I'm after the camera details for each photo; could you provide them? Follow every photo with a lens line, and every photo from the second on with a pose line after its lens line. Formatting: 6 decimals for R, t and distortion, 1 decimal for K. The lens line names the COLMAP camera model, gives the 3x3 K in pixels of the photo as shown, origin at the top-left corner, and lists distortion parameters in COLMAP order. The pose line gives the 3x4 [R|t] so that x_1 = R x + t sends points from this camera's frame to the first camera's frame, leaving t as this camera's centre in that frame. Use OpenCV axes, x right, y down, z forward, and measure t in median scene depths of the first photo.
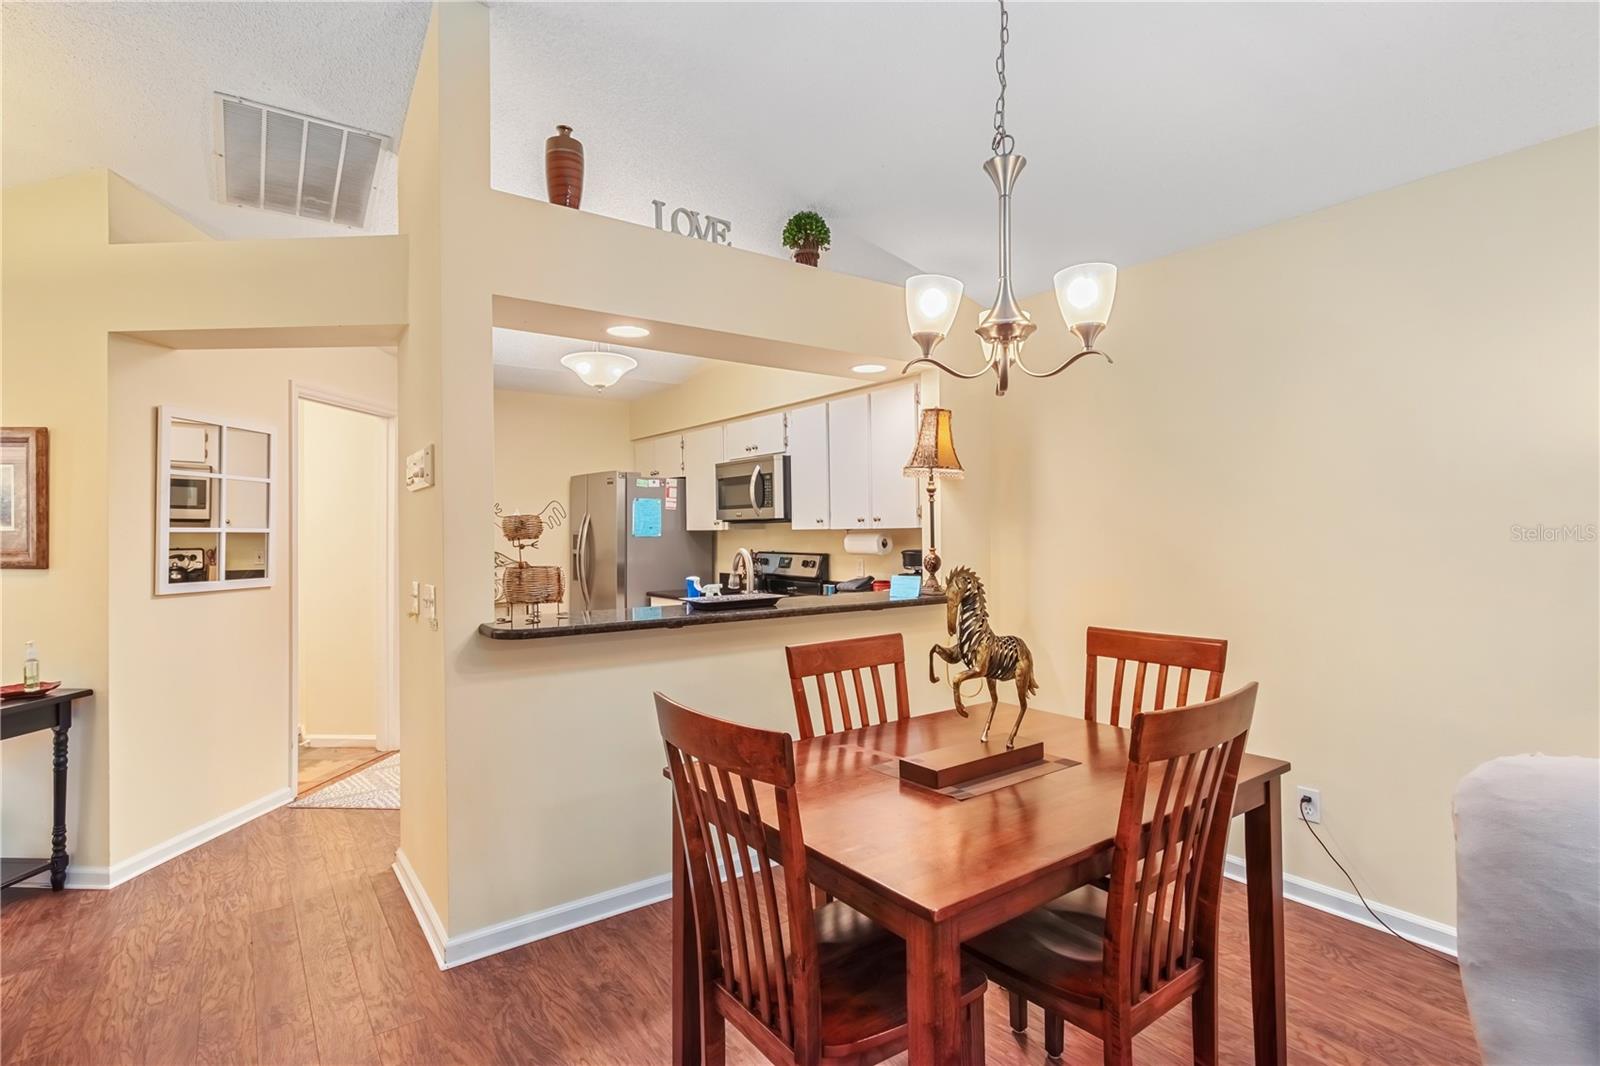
lens RADIAL K [[764.6, 0, 804.3], [0, 764.6, 528.7], [0, 0, 1]] dist [-0.004176, -0.000731]
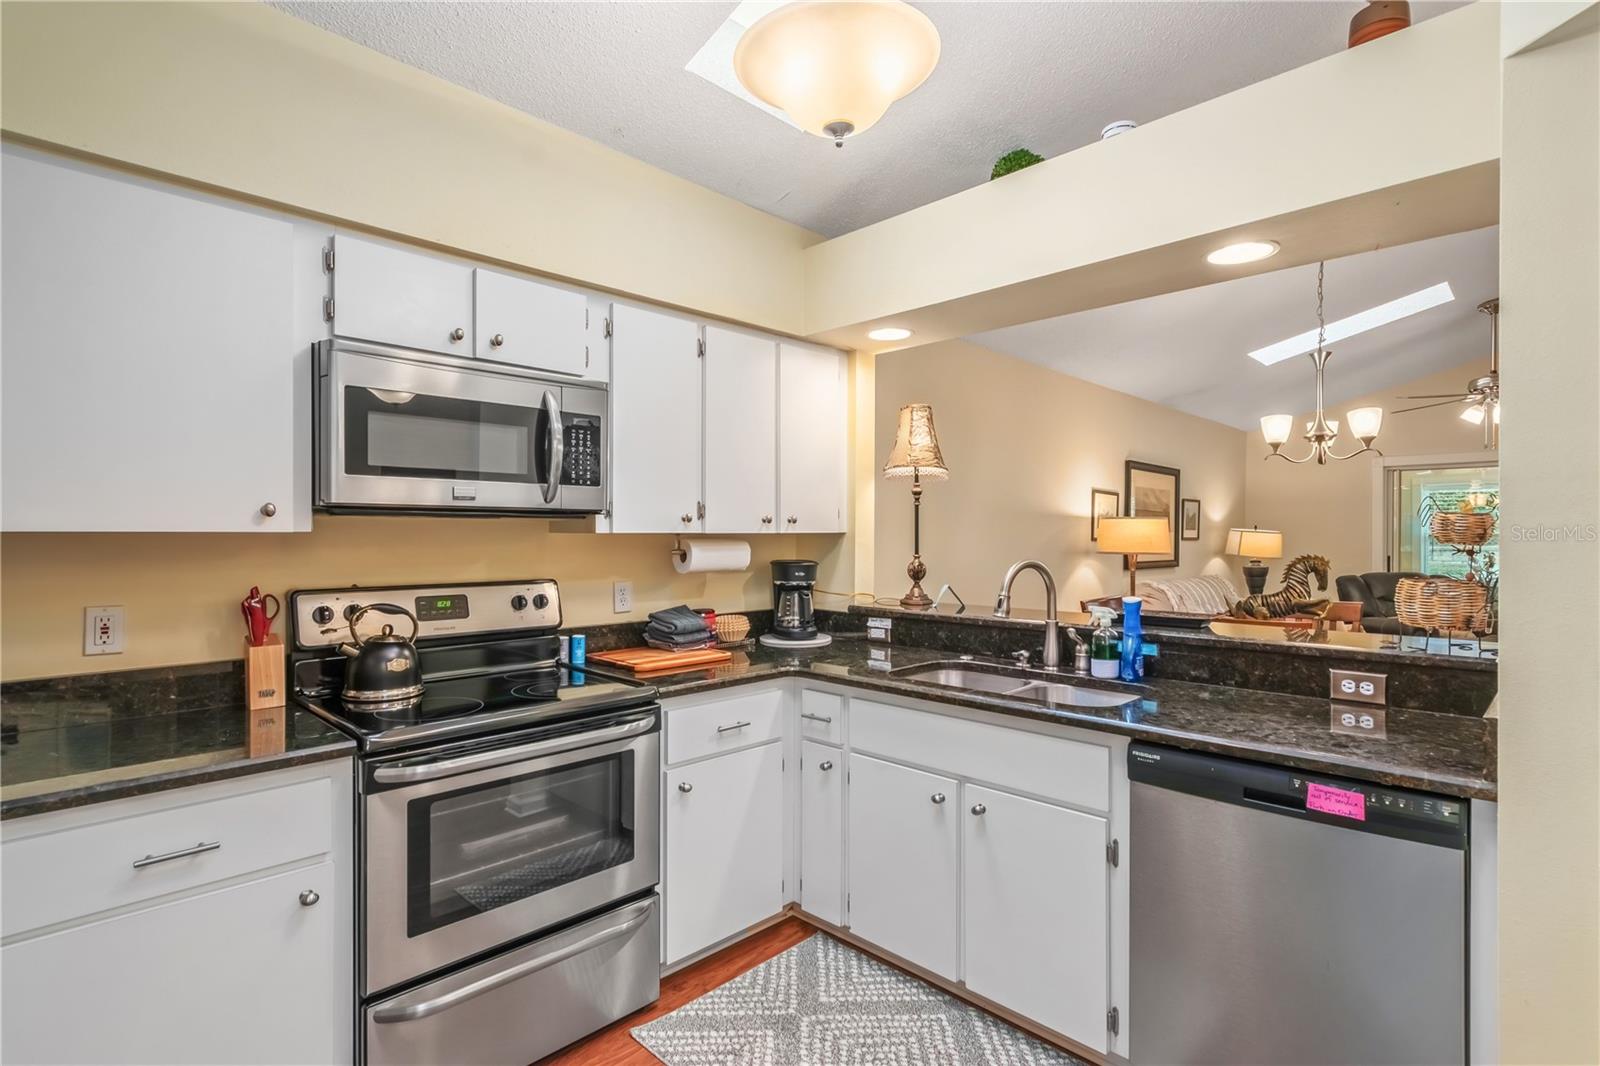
lens RADIAL K [[779.5, 0, 807.5], [0, 779.5, 535.8], [0, 0, 1]] dist [0.000661, -0.000123]
pose [[-0.165353, 0.007272, 0.986208, -0.752324], [0.000181, 0.999973, -0.007343, 0.008956], [-0.986234, -0.001036, -0.165350, 1.291599]]
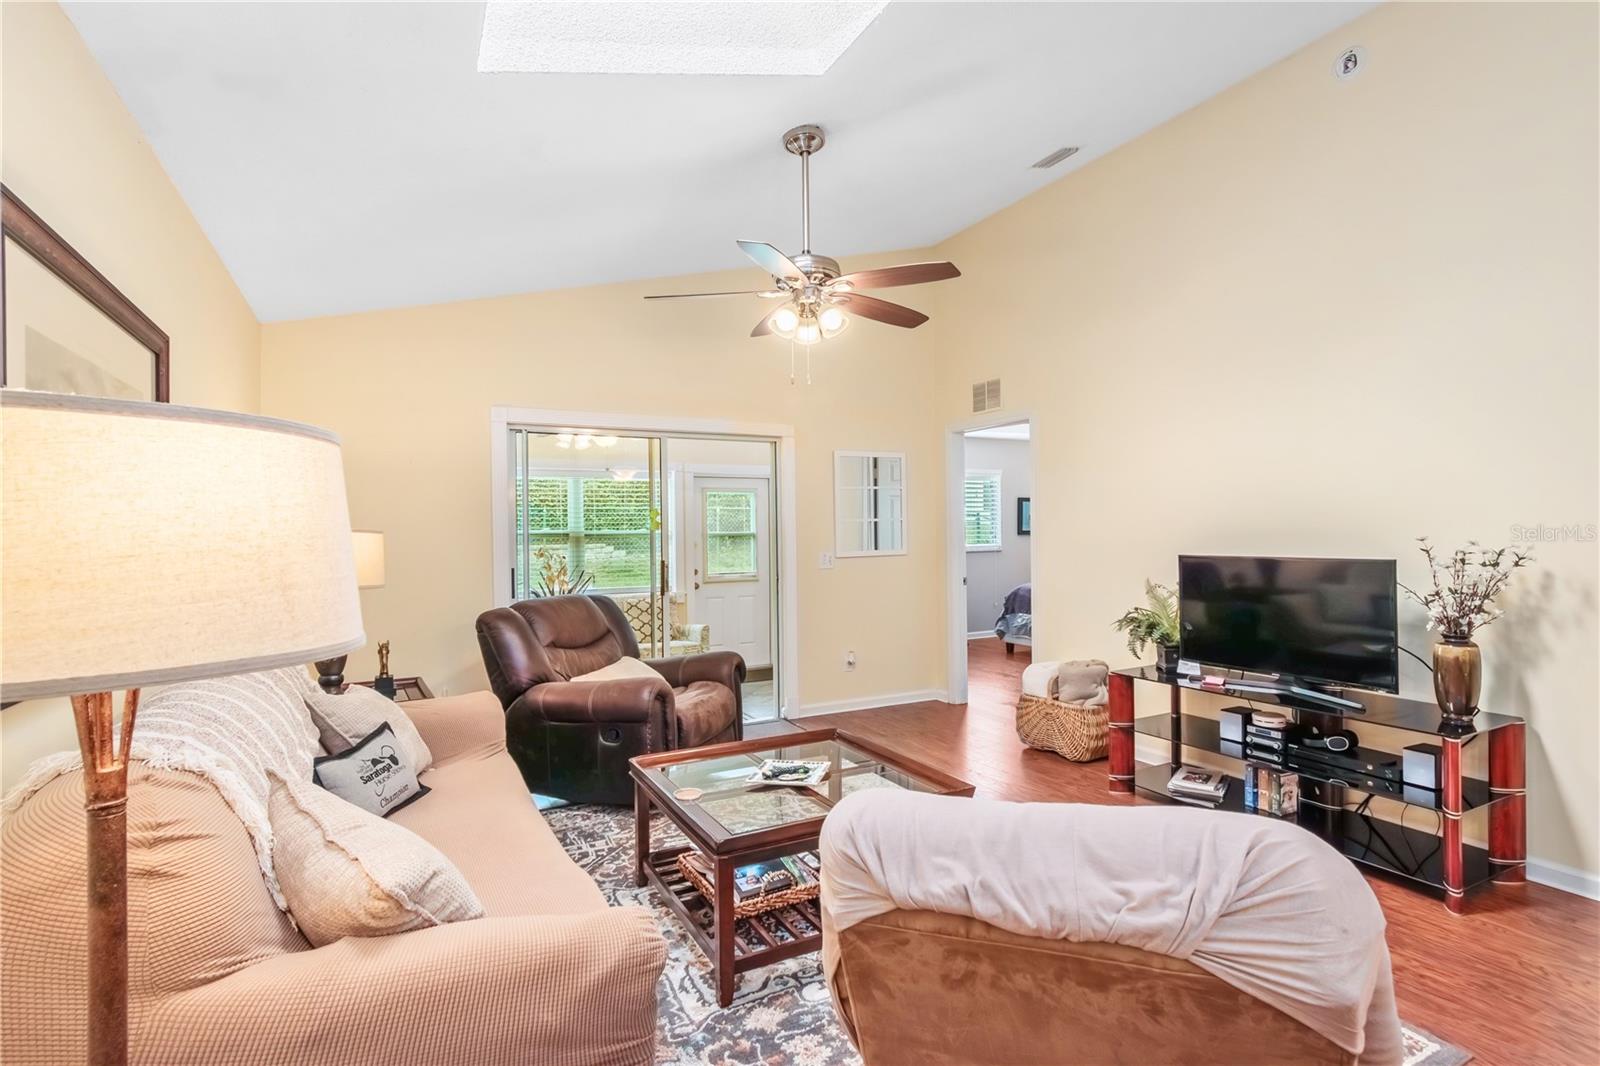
lens RADIAL K [[783.9, 0, 811.7], [0, 783.9, 532.0], [0, 0, 1]] dist [-0.002583, 0.000045]
pose [[-0.989440, 0.022190, 0.143233, 0.440224], [0.022134, 0.999753, -0.001985, 0.001804], [-0.143242, 0.001206, -0.989687, 0.587499]]
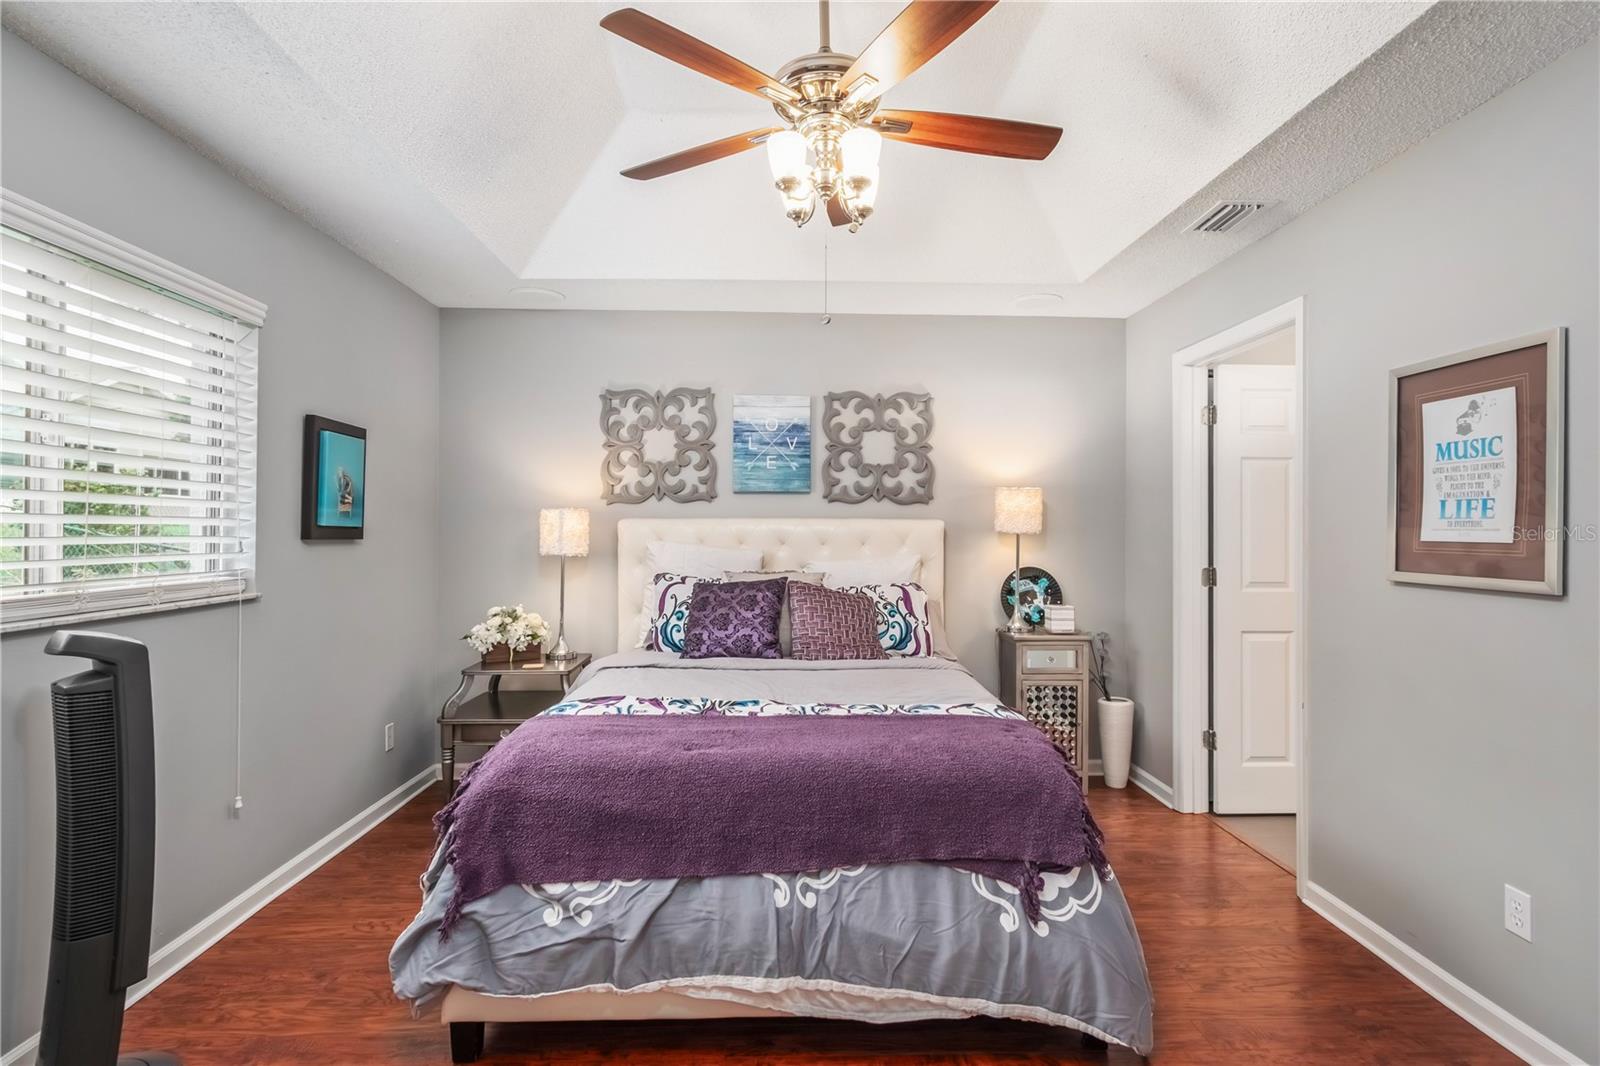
lens RADIAL K [[821.5, 0, 812.1], [0, 821.5, 530.0], [0, 0, 1]] dist [0.000493, 0.000377]
pose [[-0.557933, 0.007341, -0.829853, 0.531801], [0.002307, 0.999971, 0.007294, 0.007754], [0.829883, 0.002155, -0.557934, -1.396194]]
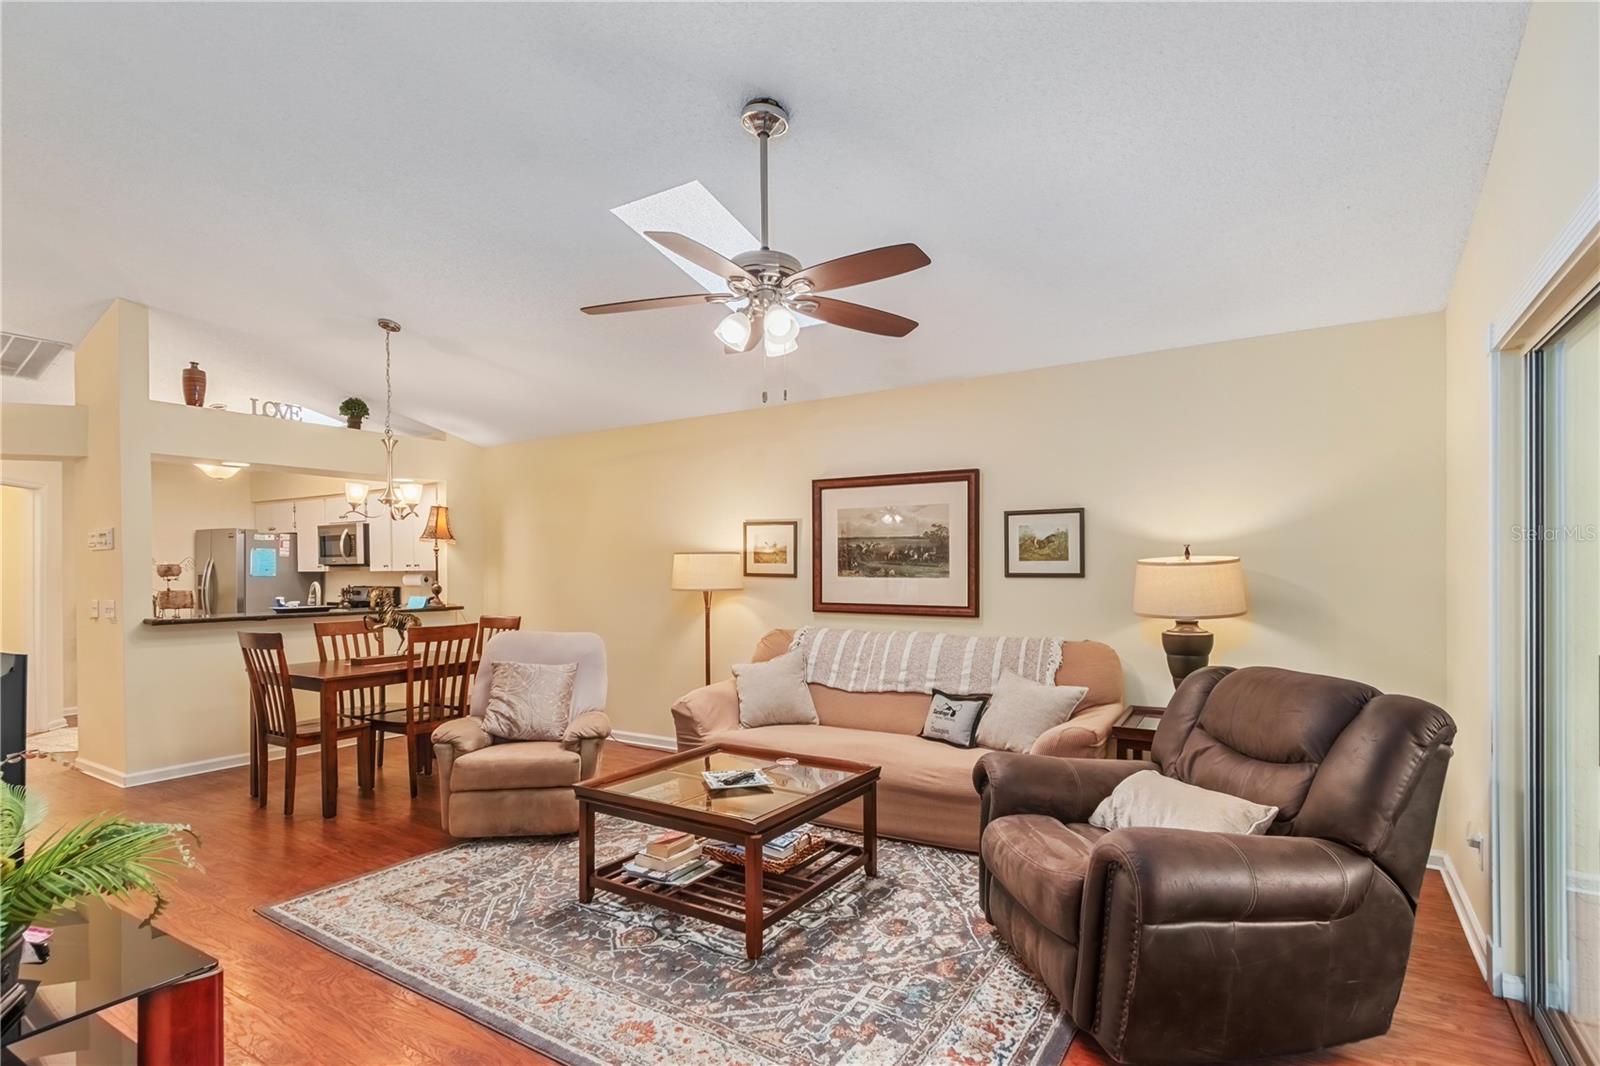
lens RADIAL K [[789.4, 0, 811.4], [0, 789.4, 575.2], [0, 0, 1]] dist [0.001151, 0.000452]
pose [[0.932124, 0.001241, 0.362137, 0.325062], [-0.003338, 0.999981, 0.005164, -0.003183], [-0.362124, -0.006022, 0.932111, -1.113385]]
